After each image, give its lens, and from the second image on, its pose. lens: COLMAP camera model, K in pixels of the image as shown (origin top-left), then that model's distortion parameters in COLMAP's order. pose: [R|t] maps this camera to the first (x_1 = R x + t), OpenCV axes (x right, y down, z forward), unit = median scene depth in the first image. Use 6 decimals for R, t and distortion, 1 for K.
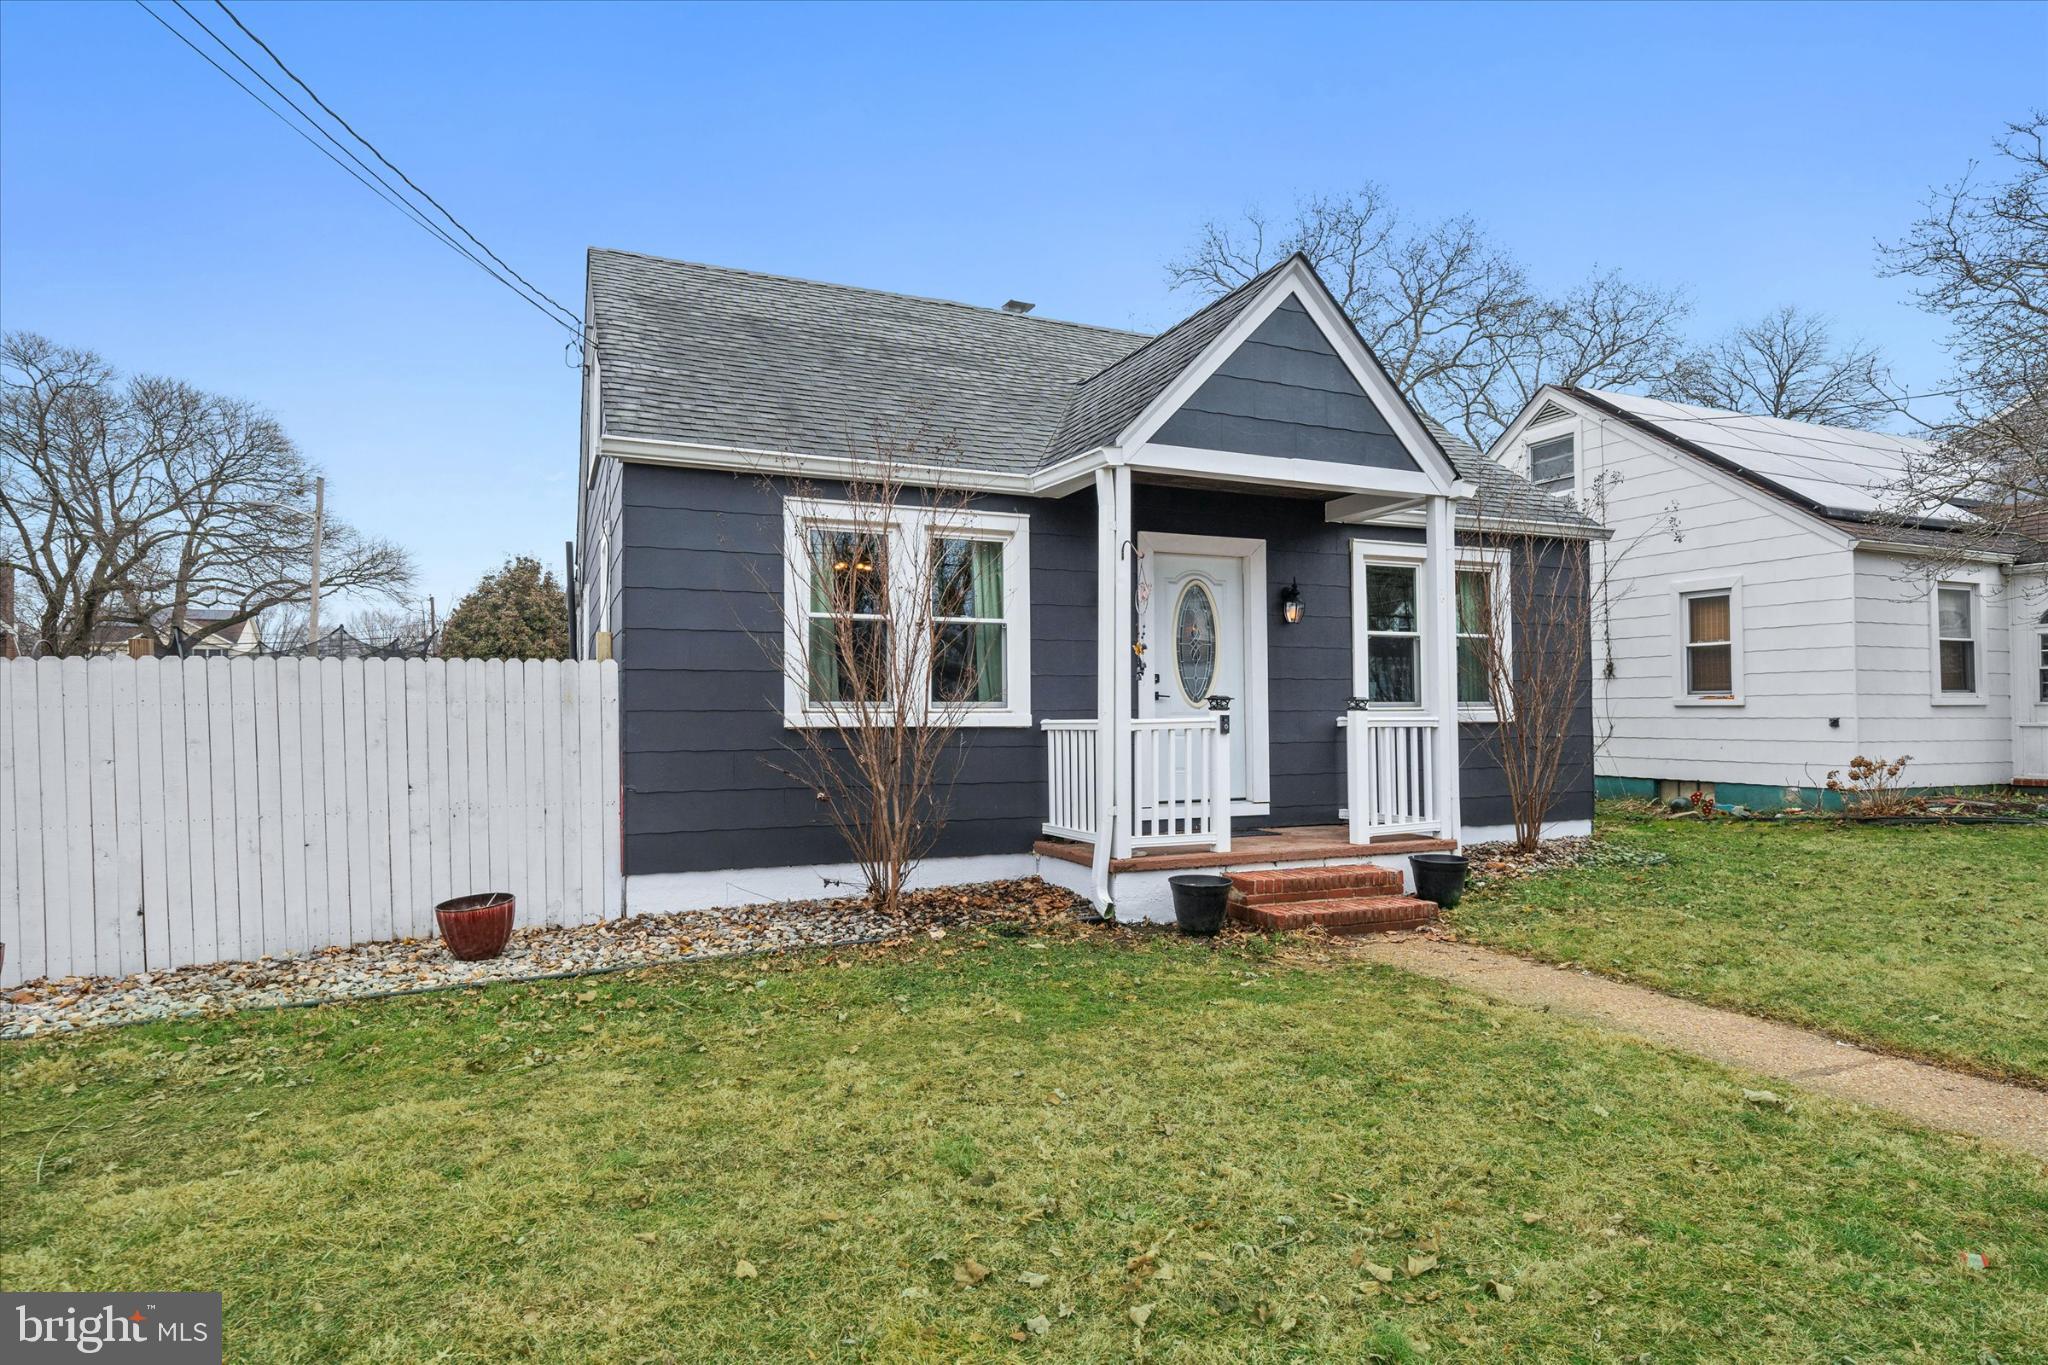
lens RADIAL K [[1067.6, 0, 1028.4], [0, 1067.6, 702.1], [0, 0, 1]] dist [0.002177, -0.000773]
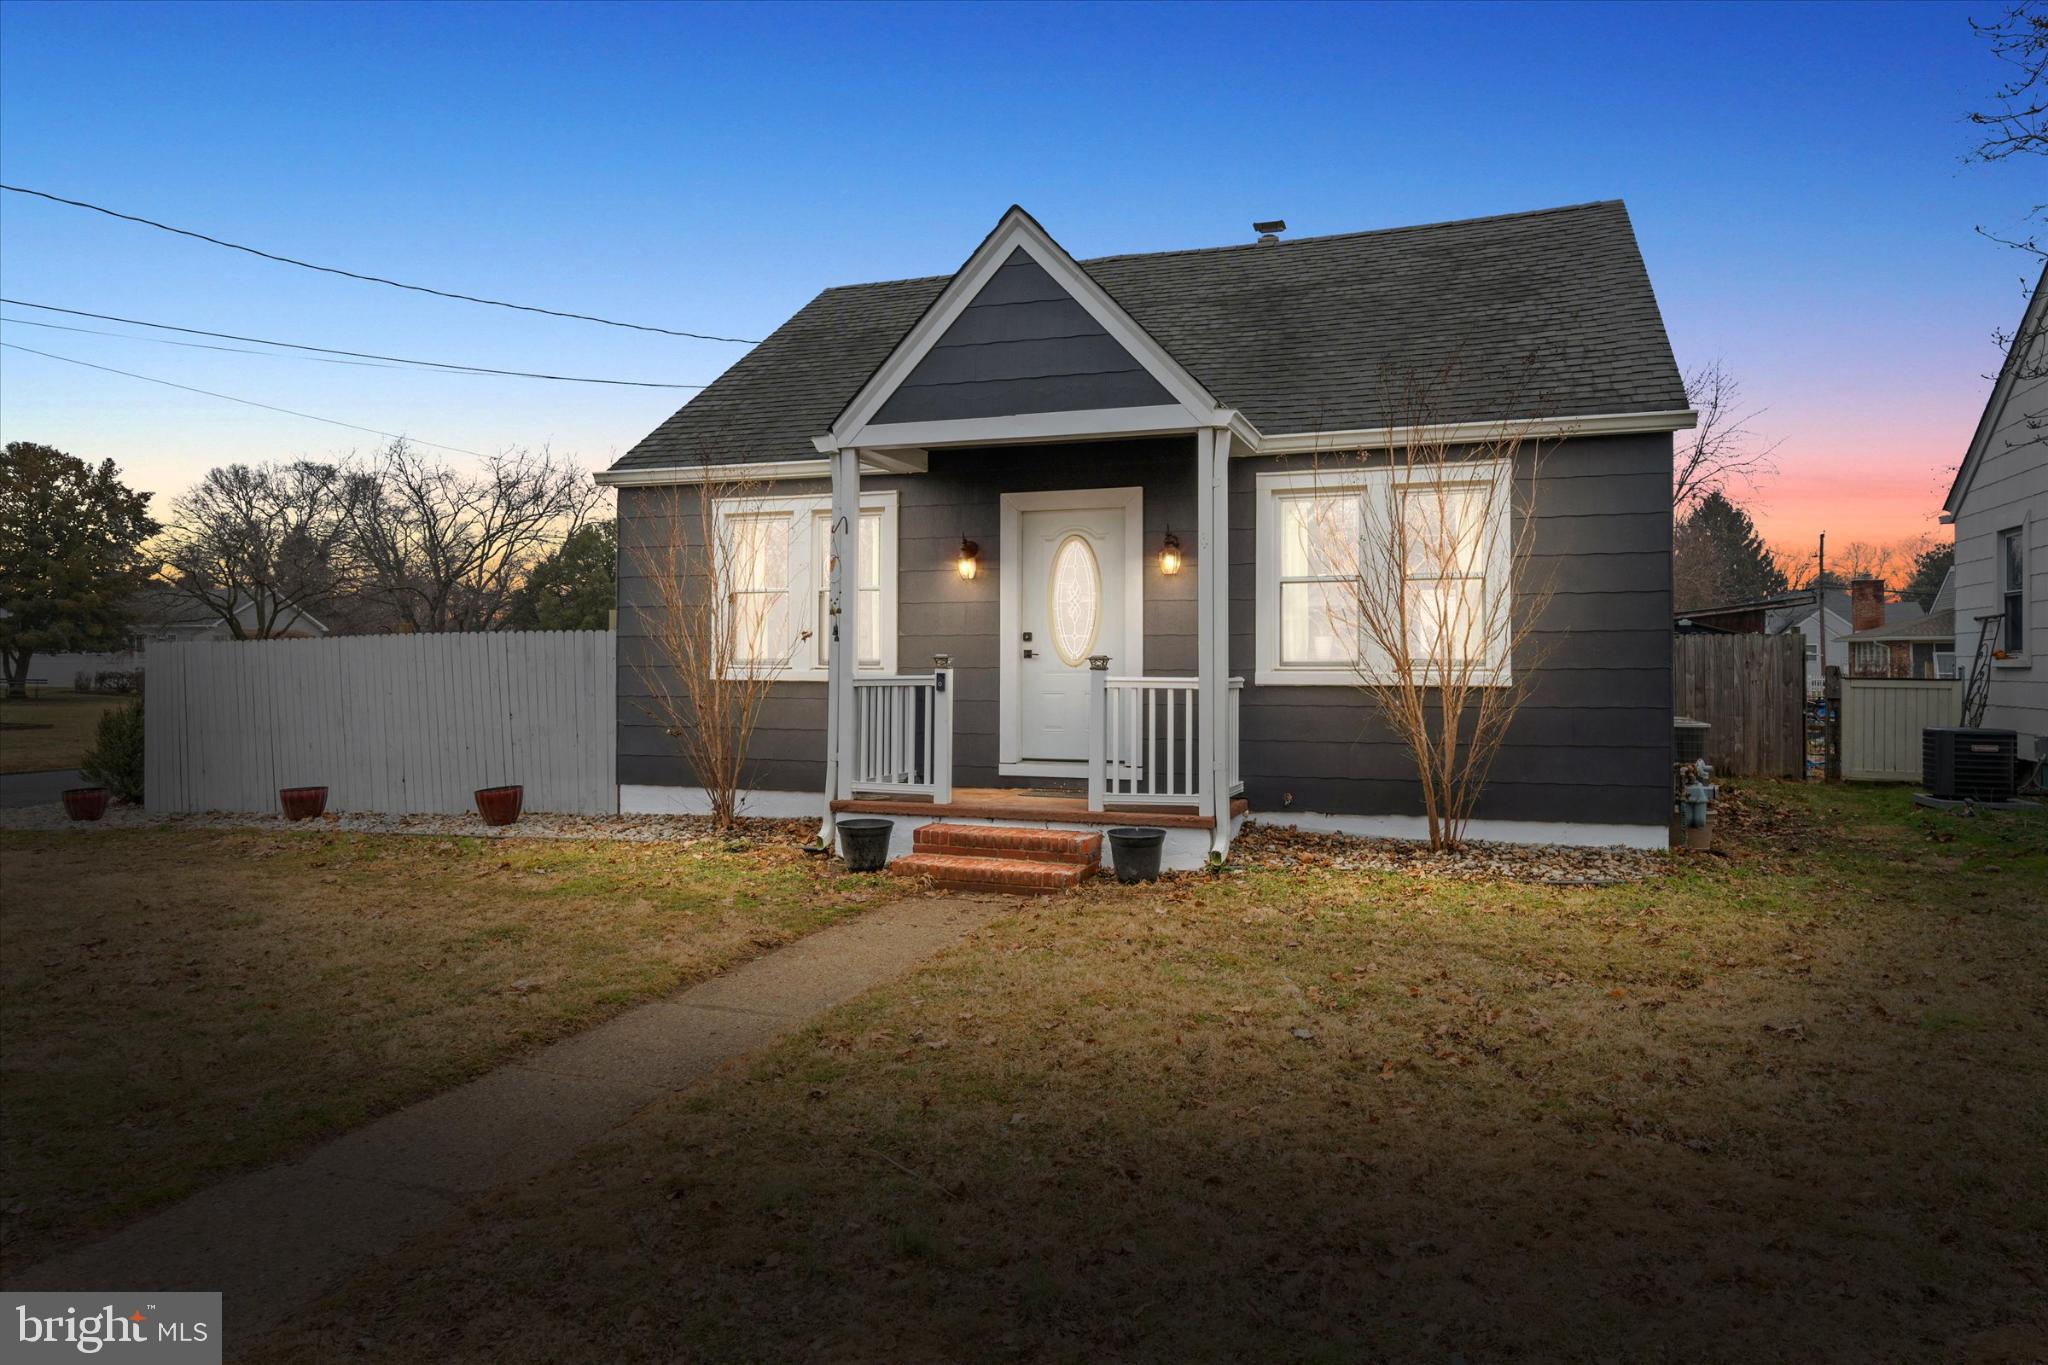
lens RADIAL K [[1187.6, 0, 1019.2], [0, 1187.6, 666.6], [0, 0, 1]] dist [-0.002599, -0.000010]
pose [[0.749452, 0.005294, -0.662038, 0.998321], [0.000536, 0.999963, 0.008604, -0.004008], [0.662059, -0.006803, 0.749421, 0.178000]]
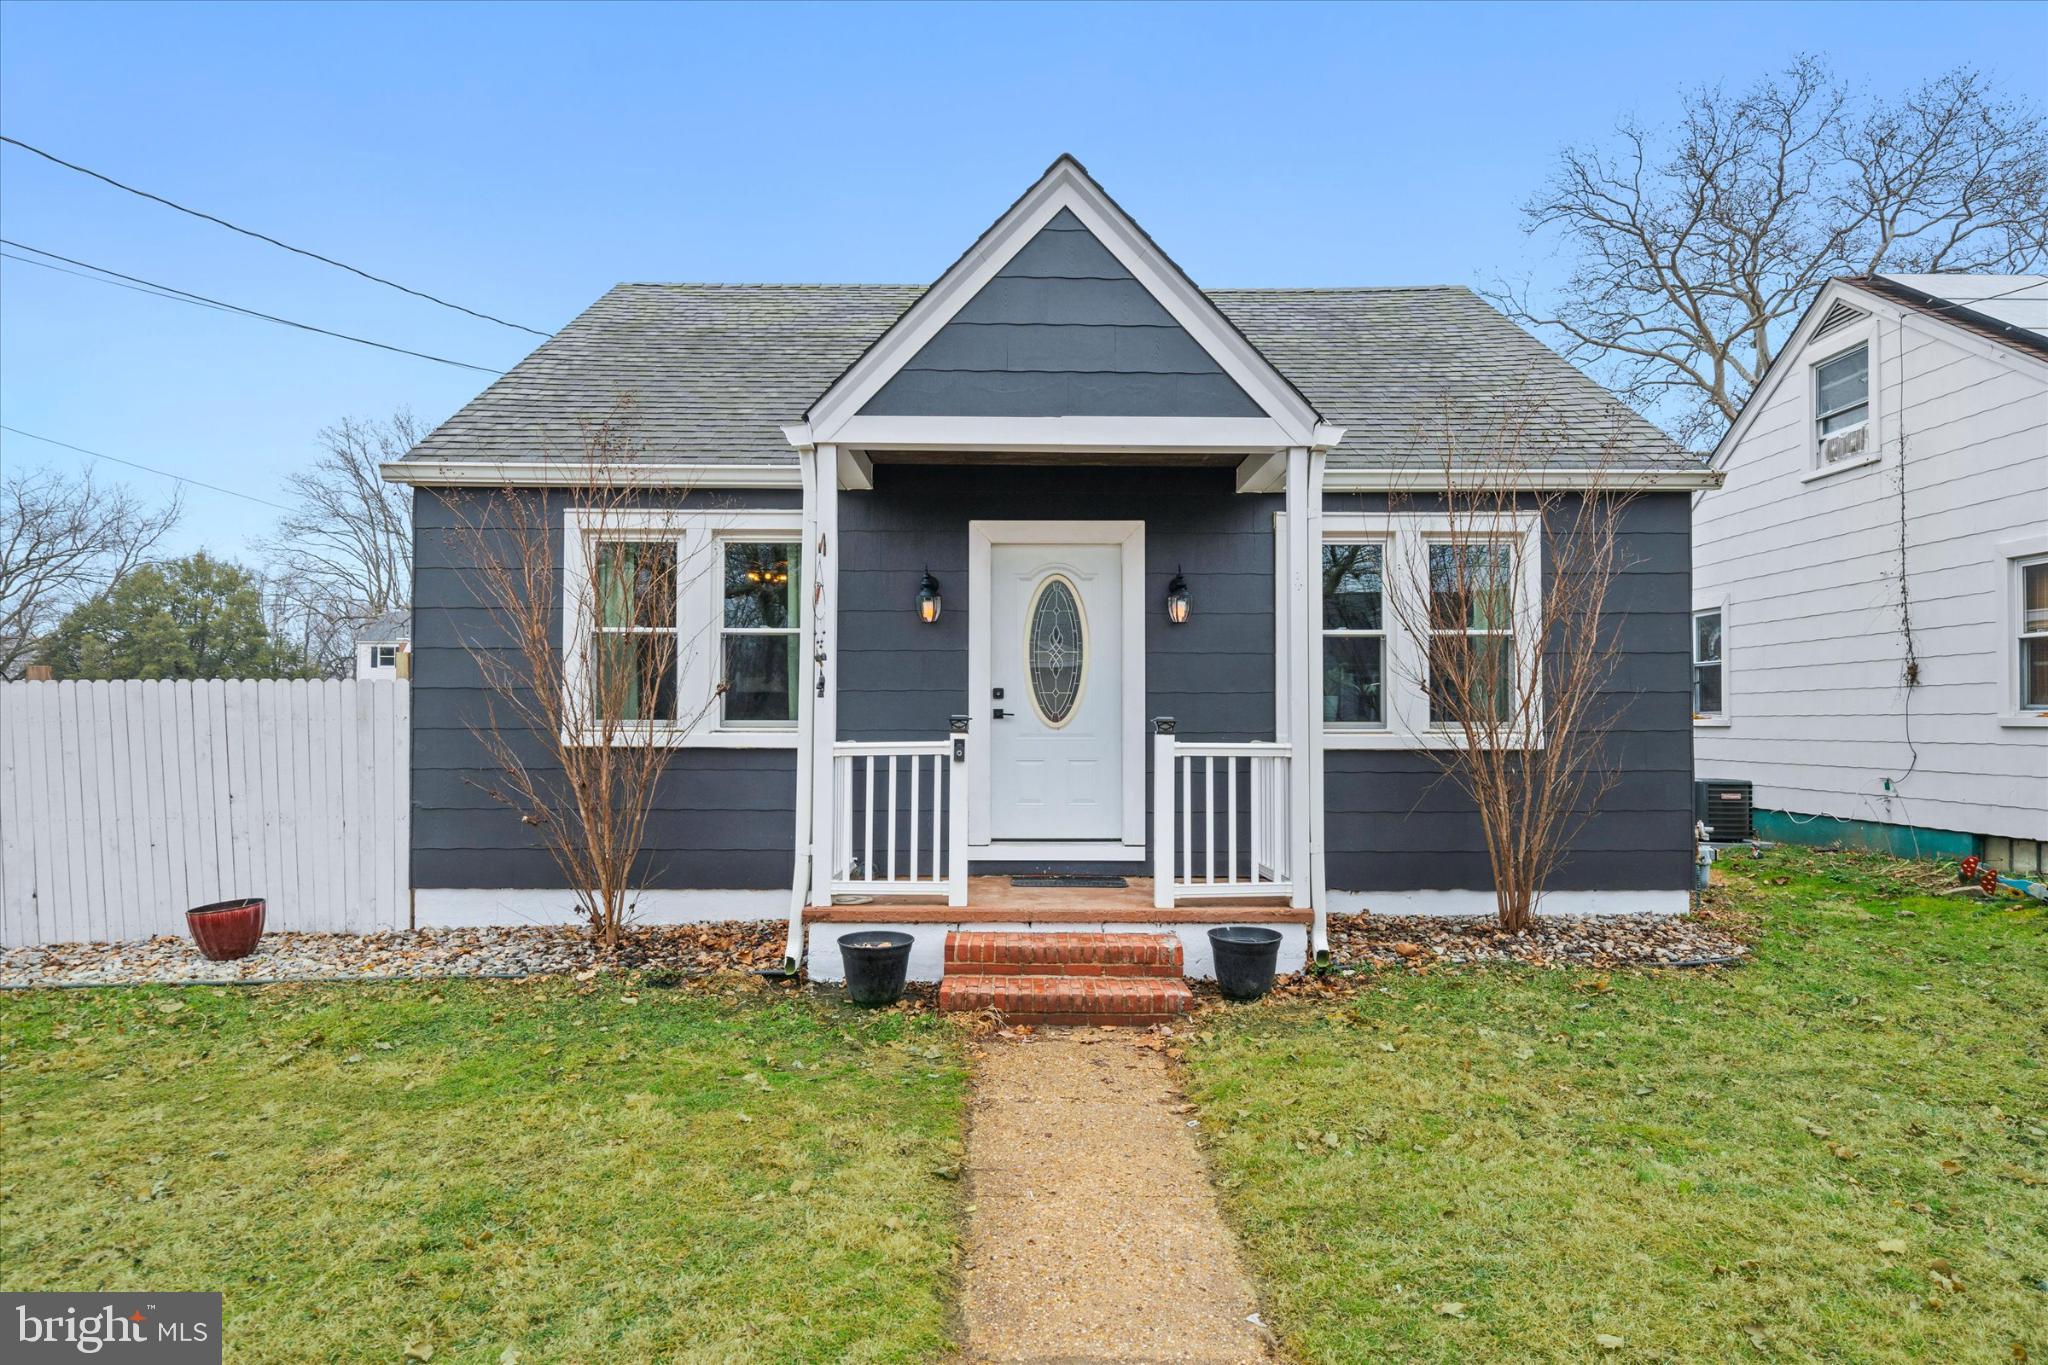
lens RADIAL K [[1082.5, 0, 1024.6], [0, 1082.5, 716.5], [0, 0, 1]] dist [0.001394, 0.001499]
pose [[0.925758, 0.003270, -0.378102, 0.536791], [-0.002094, 0.999992, 0.003523, -0.007850], [0.378111, -0.002470, 0.925757, 0.248349]]
